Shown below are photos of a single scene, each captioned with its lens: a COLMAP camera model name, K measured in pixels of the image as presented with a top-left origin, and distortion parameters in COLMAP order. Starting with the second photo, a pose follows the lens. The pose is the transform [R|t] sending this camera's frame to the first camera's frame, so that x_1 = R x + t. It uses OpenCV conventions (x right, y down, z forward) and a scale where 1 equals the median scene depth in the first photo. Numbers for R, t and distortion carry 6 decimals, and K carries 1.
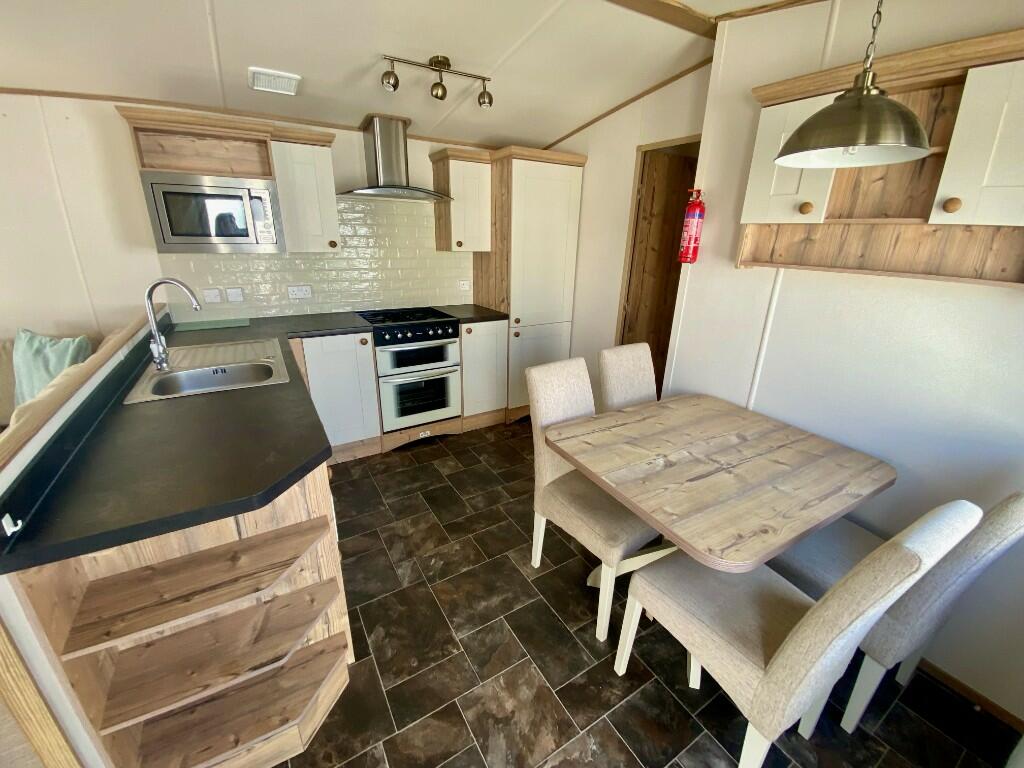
lens RADIAL K [[418.6, 0, 519.6], [0, 418.6, 386.2], [0, 0, 1]] dist [-0.011530, -0.003025]
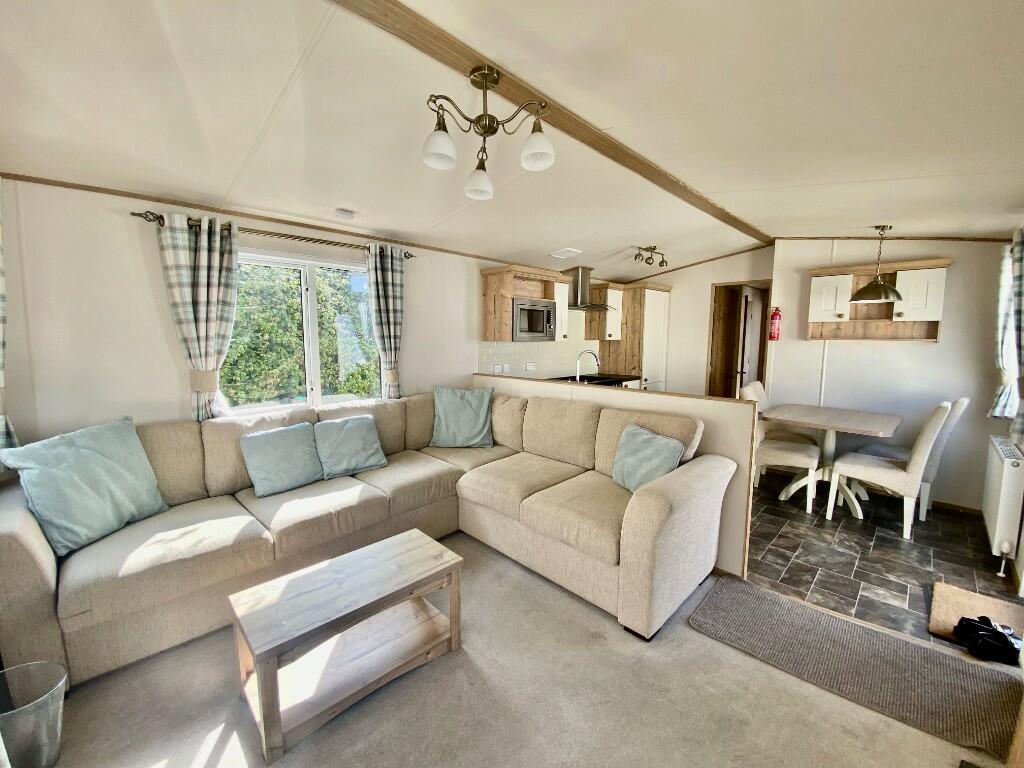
lens RADIAL K [[418.6, 0, 501.6], [0, 418.6, 383.2], [0, 0, 1]] dist [-0.011530, -0.003025]
pose [[0.976592, -0.045592, 0.210211, -1.346872], [0.091256, 0.972788, -0.212969, 0.224257], [-0.194781, 0.227166, 0.954178, -0.645958]]
